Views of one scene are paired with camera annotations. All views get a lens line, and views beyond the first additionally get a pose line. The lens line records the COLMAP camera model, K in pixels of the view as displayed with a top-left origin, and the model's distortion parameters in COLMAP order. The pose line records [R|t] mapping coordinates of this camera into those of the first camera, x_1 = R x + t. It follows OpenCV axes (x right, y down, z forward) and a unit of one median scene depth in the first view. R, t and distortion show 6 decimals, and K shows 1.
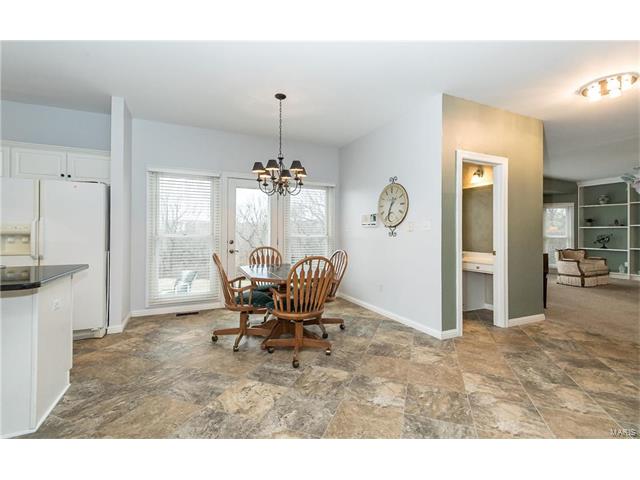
lens RADIAL K [[294.8, 0, 326.5], [0, 294.8, 230.8], [0, 0, 1]] dist [0.004849, -0.005236]
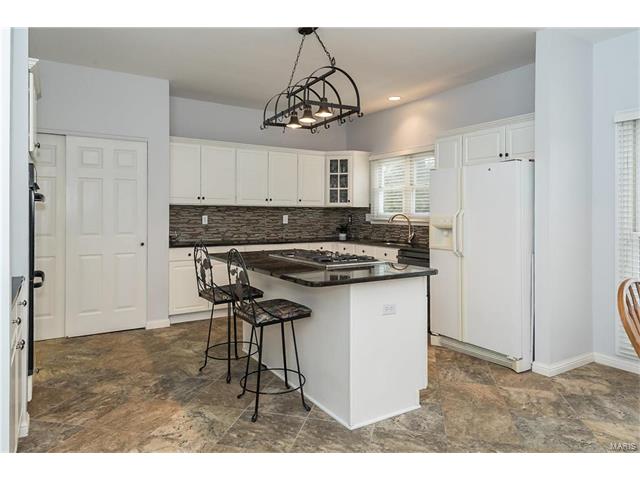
lens RADIAL K [[420.8, 0, 298.8], [0, 420.8, 209.9], [0, 0, 1]] dist [0.027976, -0.006511]
pose [[0.081736, -0.009715, -0.996607, 0.241182], [0.007263, 0.999932, -0.009152, -0.033405], [0.996628, -0.006491, 0.081801, 0.373270]]
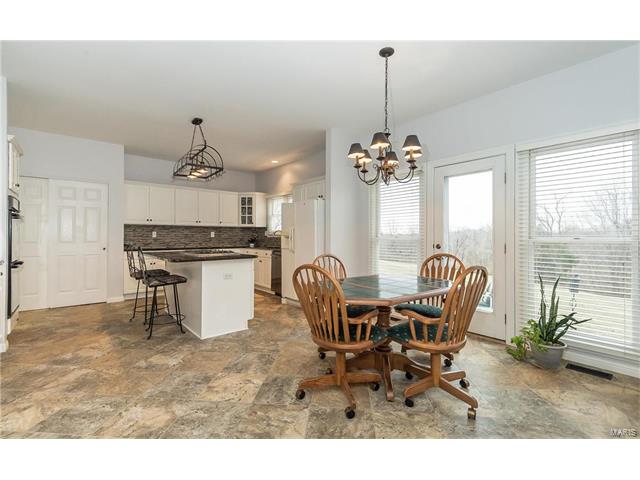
lens RADIAL K [[294.8, 0, 313.2], [0, 294.8, 233.6], [0, 0, 1]] dist [0.004849, -0.005236]
pose [[0.242794, -0.008890, -0.970037, 0.558518], [0.009588, 0.999931, -0.006765, 0.005775], [0.970031, -0.007658, 0.242862, 0.655873]]
